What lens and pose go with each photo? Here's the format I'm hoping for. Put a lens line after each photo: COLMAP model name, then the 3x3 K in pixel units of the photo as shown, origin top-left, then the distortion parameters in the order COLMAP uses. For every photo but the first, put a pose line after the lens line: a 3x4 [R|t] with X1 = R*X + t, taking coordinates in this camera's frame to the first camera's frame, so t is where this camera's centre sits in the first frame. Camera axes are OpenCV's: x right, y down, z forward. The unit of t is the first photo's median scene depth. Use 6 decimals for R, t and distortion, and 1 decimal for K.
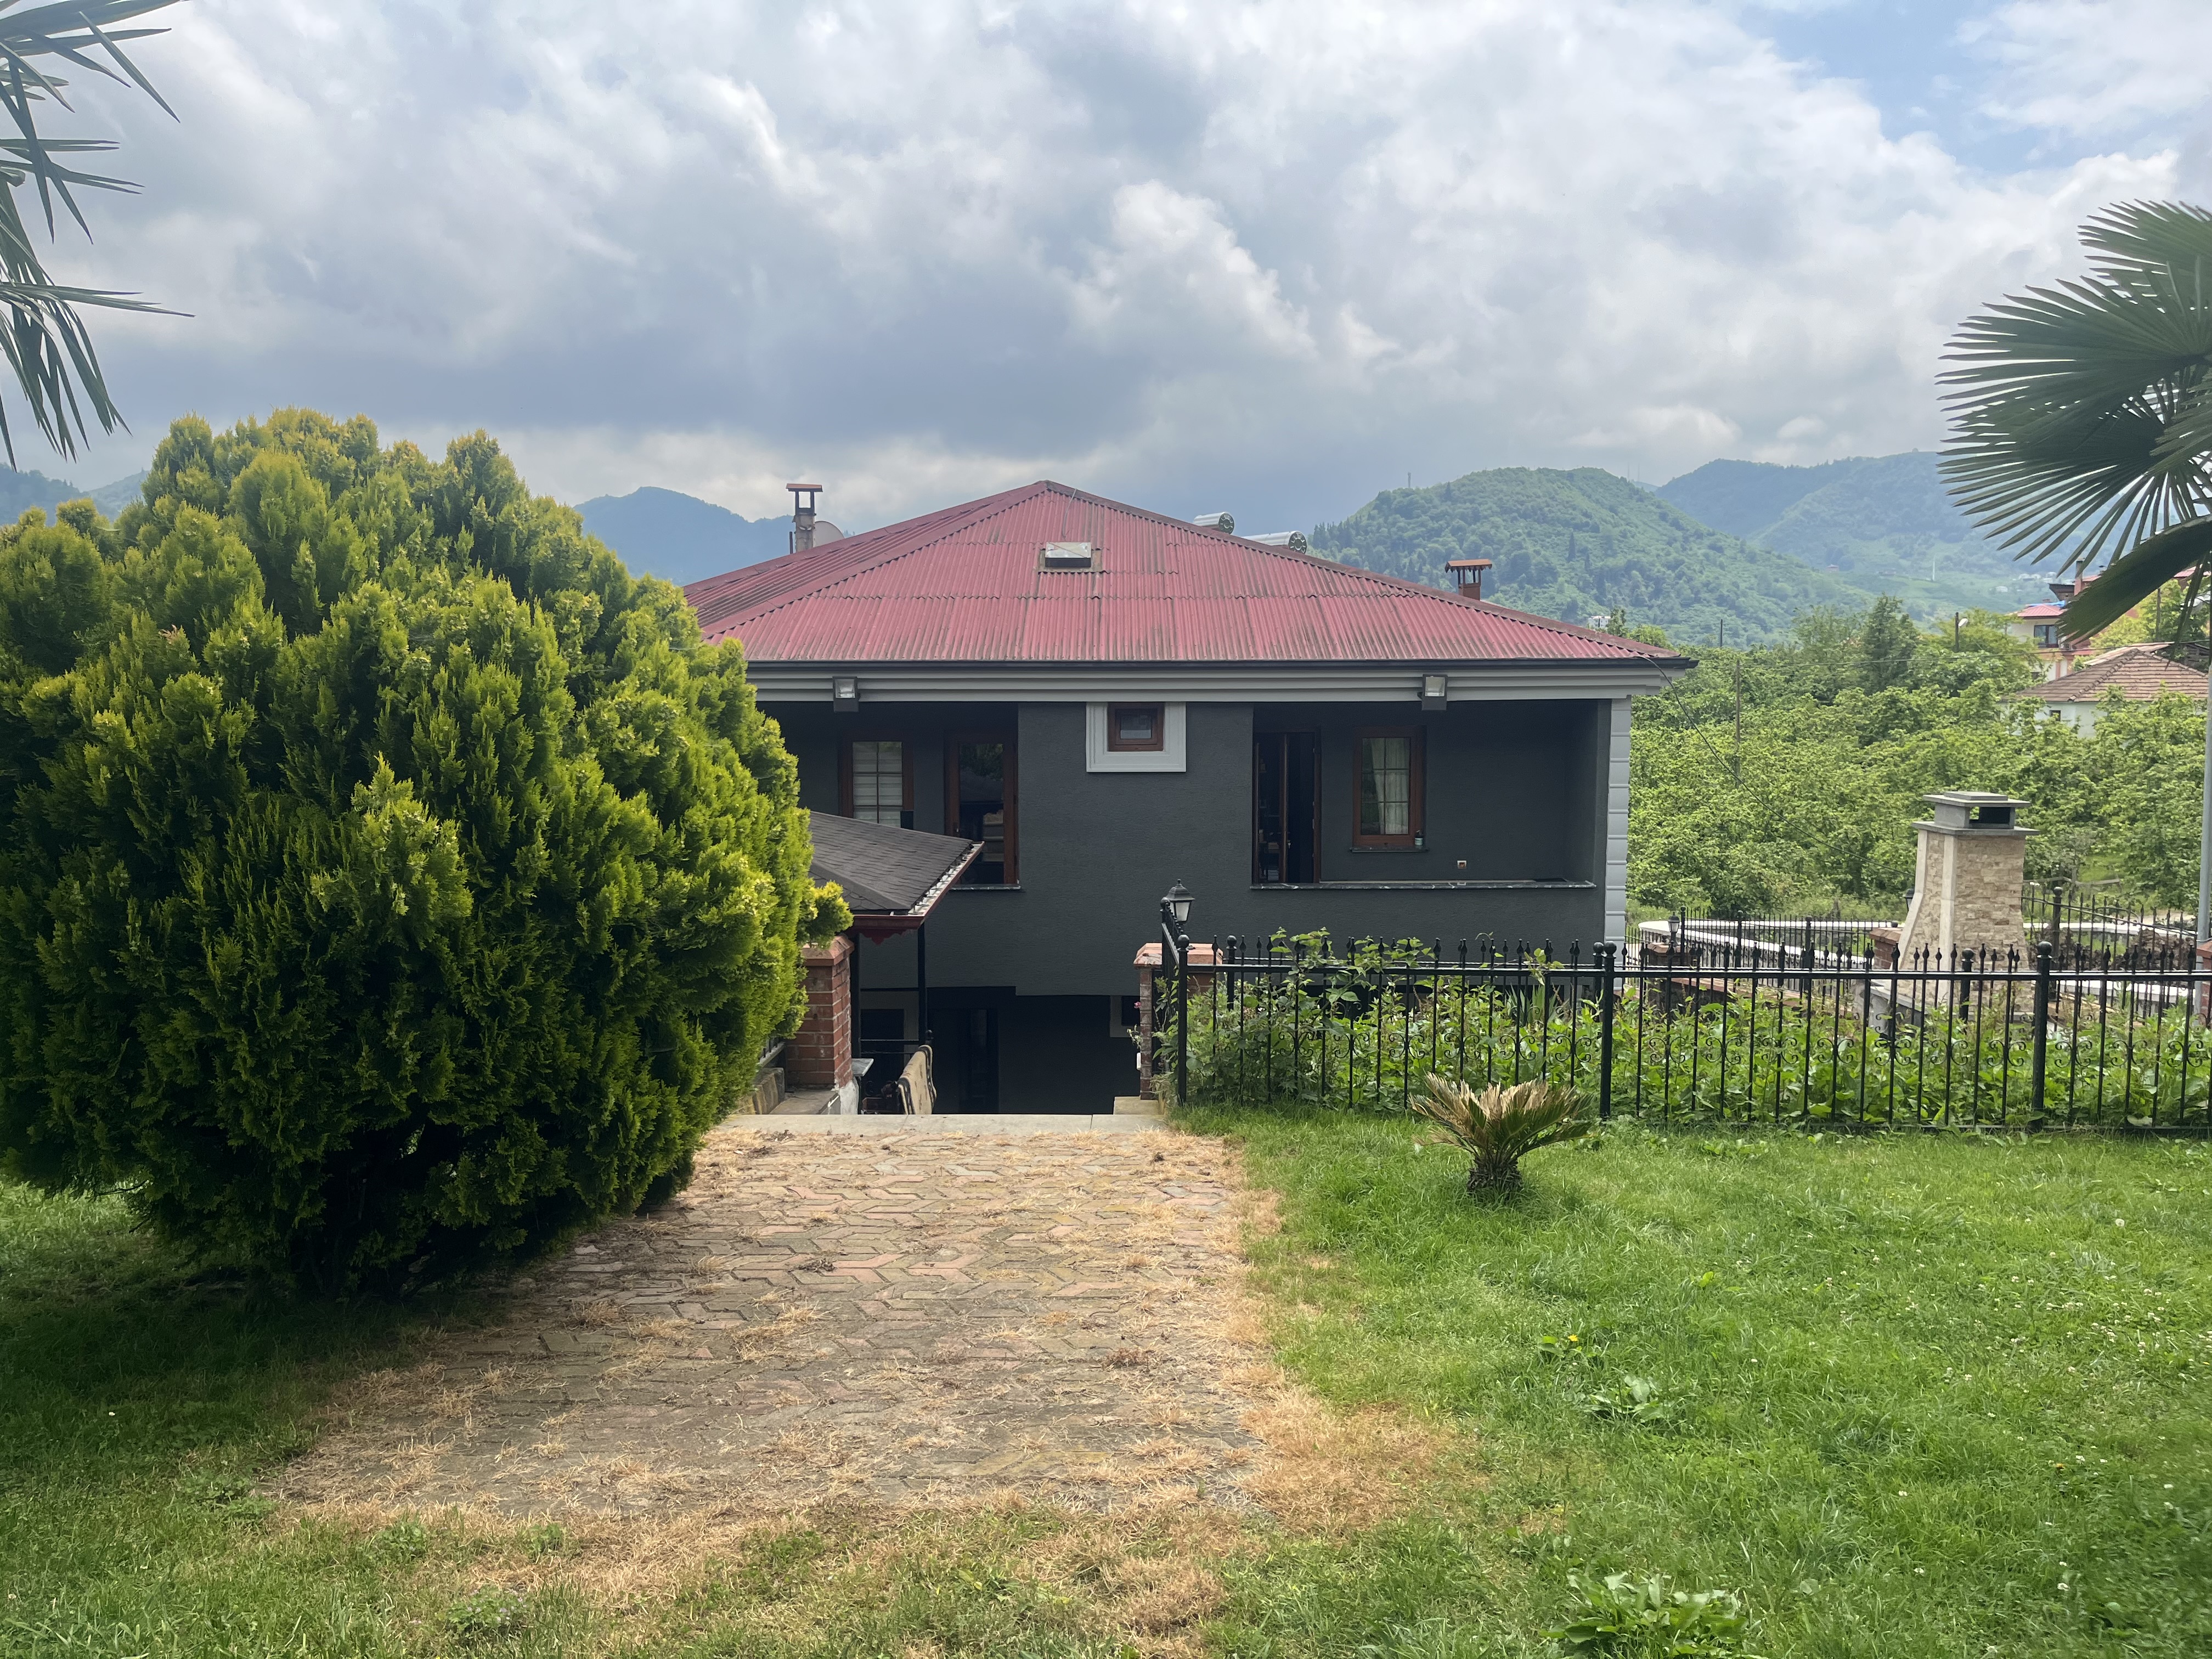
lens RADIAL K [[1640.2, 0, 1116.0], [0, 1640.2, 821.0], [0, 0, 1]] dist [0.032521, -0.029185]
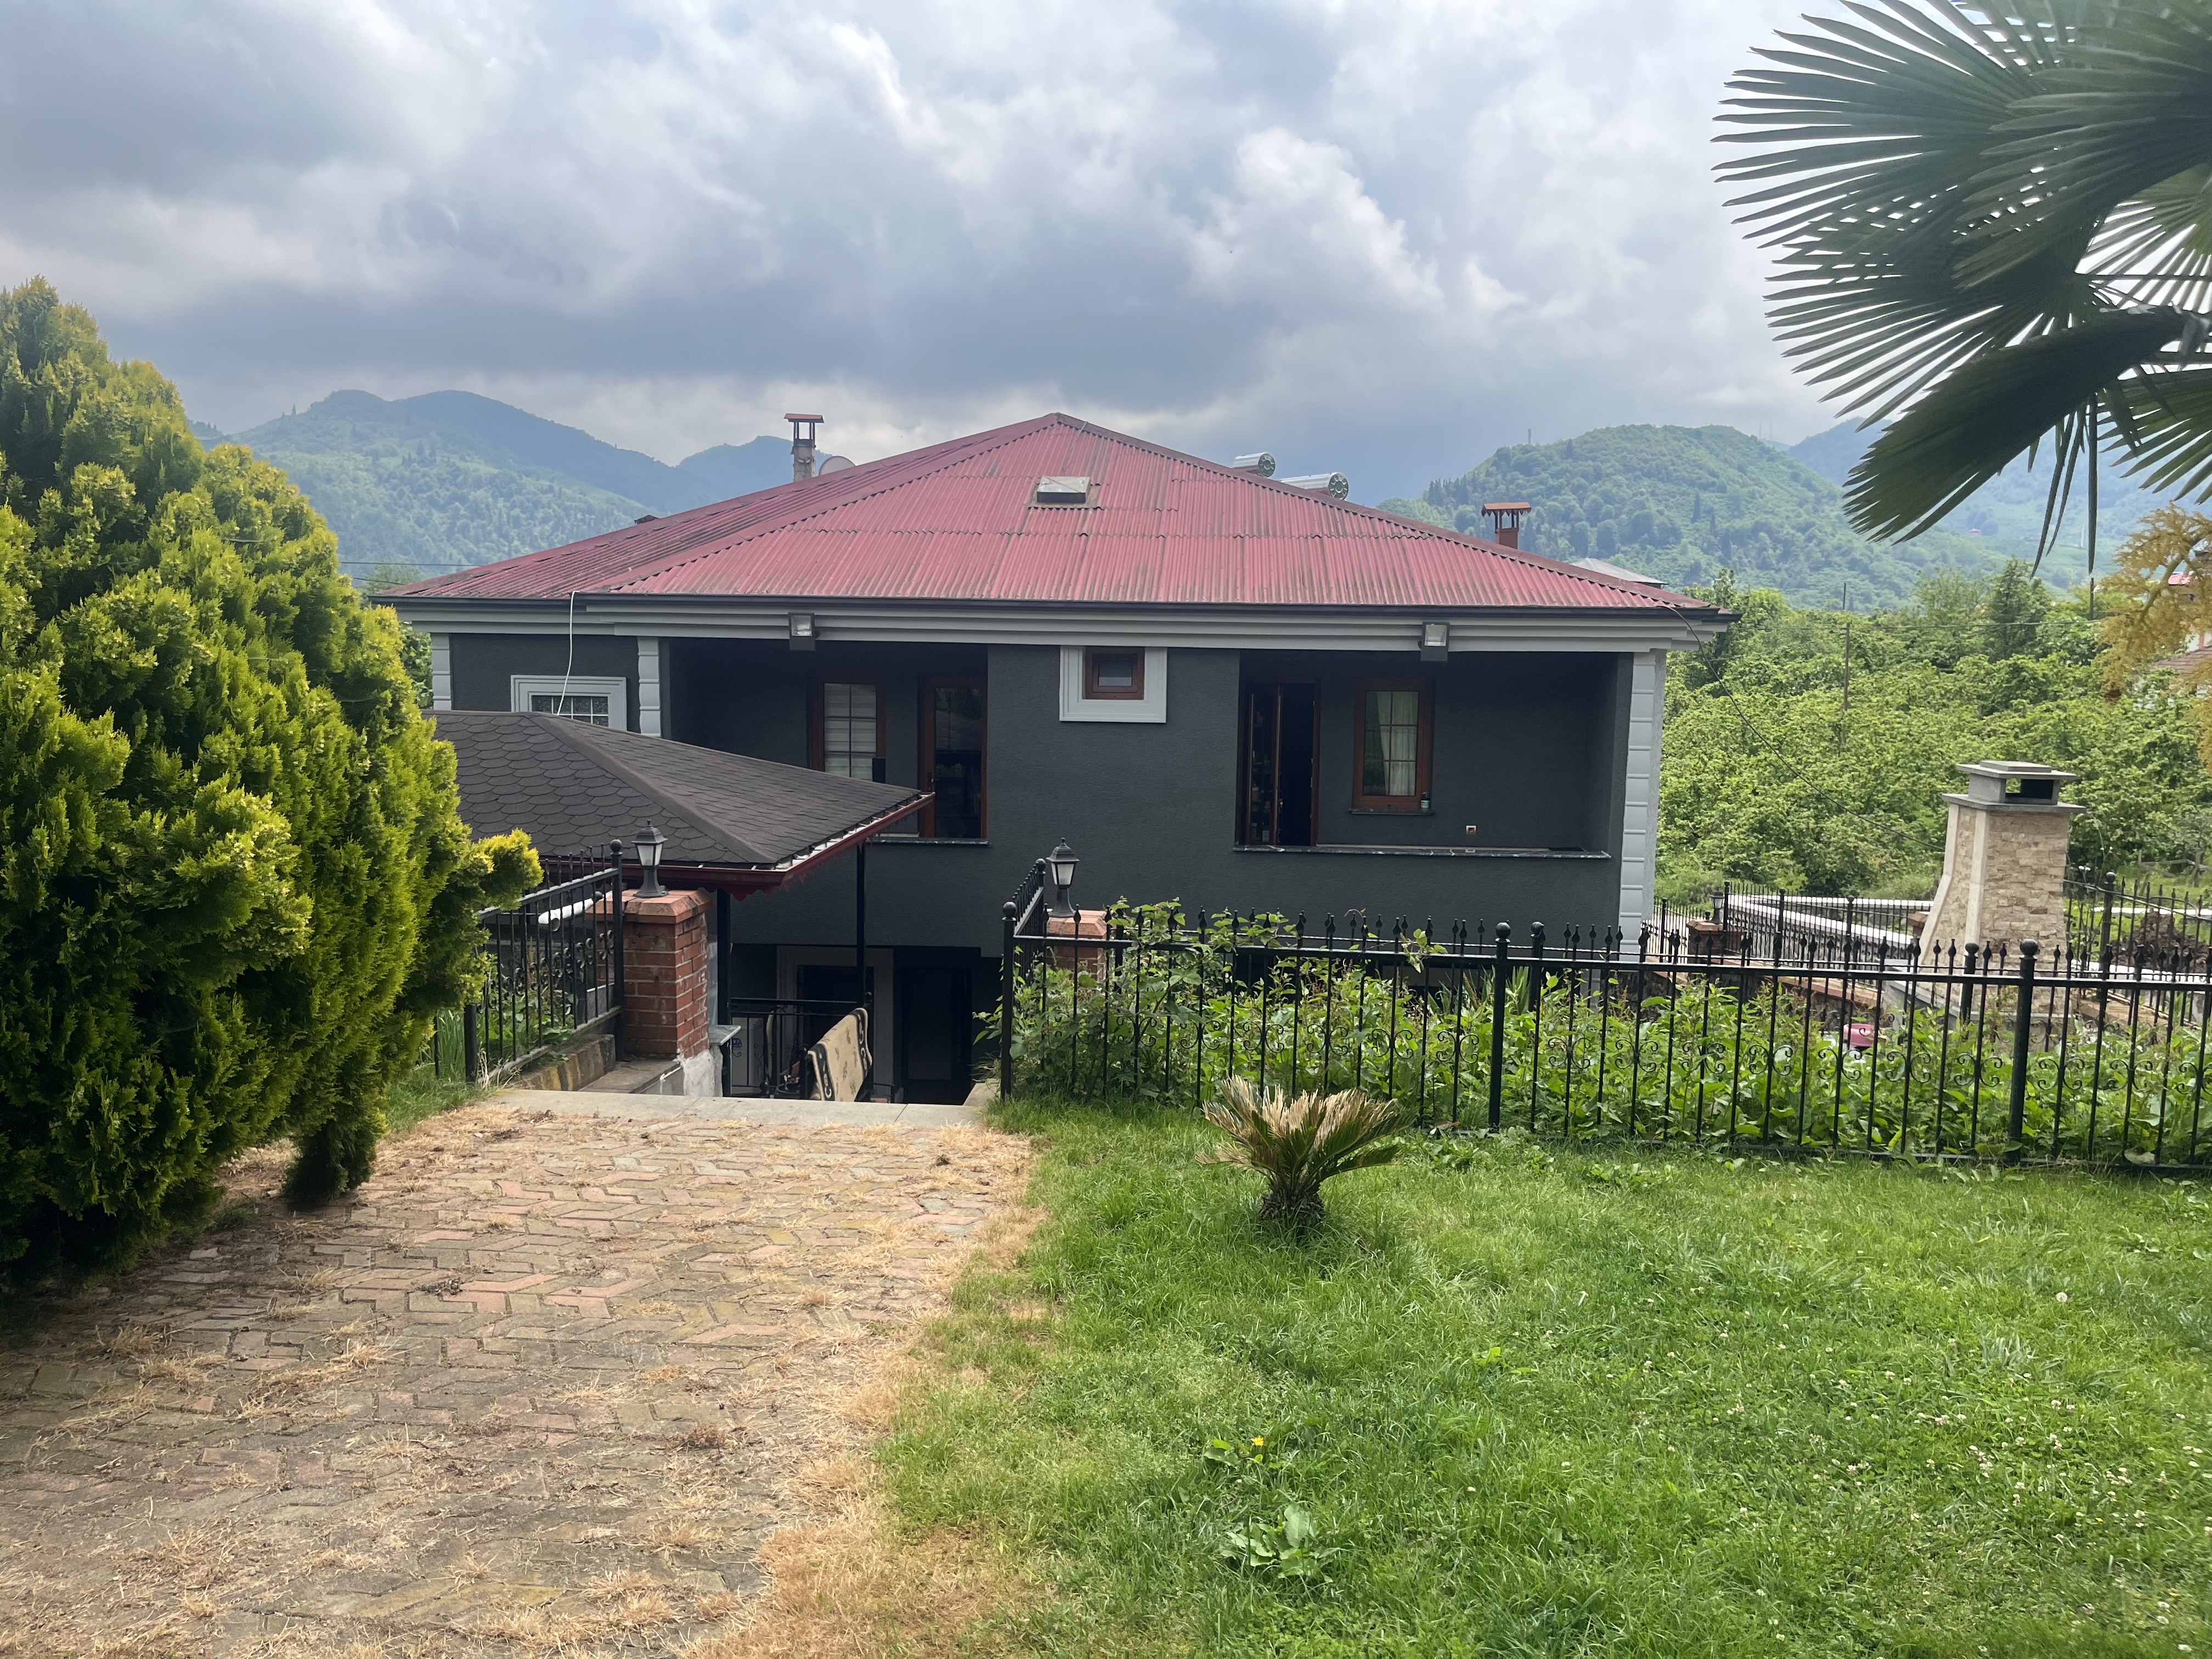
lens RADIAL K [[1640.2, 0, 1118.7], [0, 1640.2, 818.4], [0, 0, 1]] dist [0.032521, -0.029185]
pose [[0.997621, 0.025090, -0.064207, 0.126868], [-0.023466, 0.999388, 0.025925, 0.001137], [0.064818, -0.024356, 0.997600, 0.114805]]
